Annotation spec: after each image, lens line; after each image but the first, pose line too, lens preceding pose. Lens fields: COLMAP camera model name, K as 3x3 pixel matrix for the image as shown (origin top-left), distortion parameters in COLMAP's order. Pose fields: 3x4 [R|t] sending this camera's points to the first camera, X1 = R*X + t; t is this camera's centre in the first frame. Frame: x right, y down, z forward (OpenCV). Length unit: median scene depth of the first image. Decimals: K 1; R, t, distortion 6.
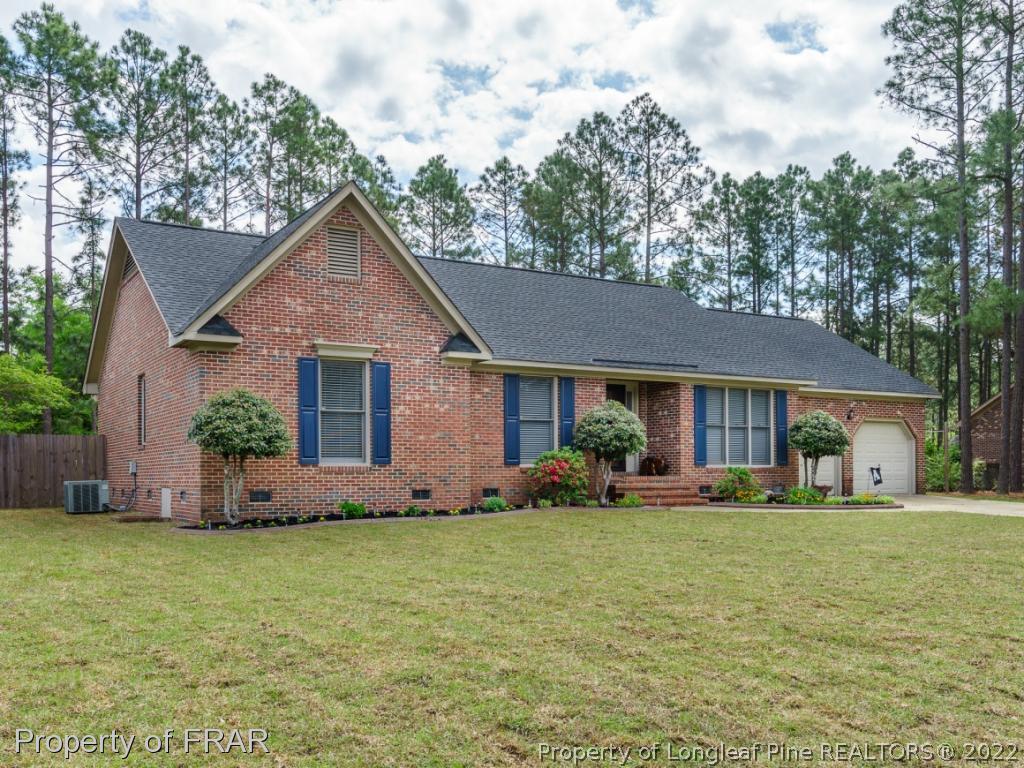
lens RADIAL K [[884.3, 0, 508.1], [0, 884.3, 403.5], [0, 0, 1]] dist [-0.001148, -0.001723]
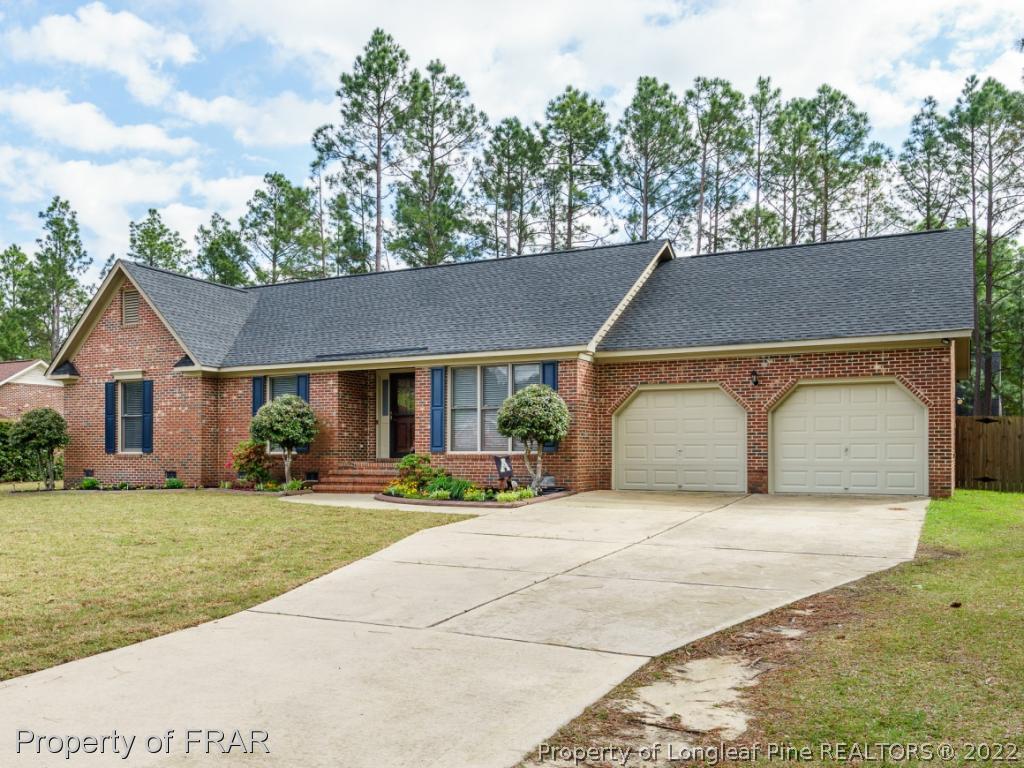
lens RADIAL K [[848.4, 0, 512.0], [0, 848.4, 384.0], [0, 0, 1]] dist [0.003039, 0.003608]
pose [[0.566109, -0.065457, -0.821727, 1.095001], [0.063587, 0.997340, -0.035639, 0.037689], [0.821874, -0.032076, 0.568765, 0.598249]]
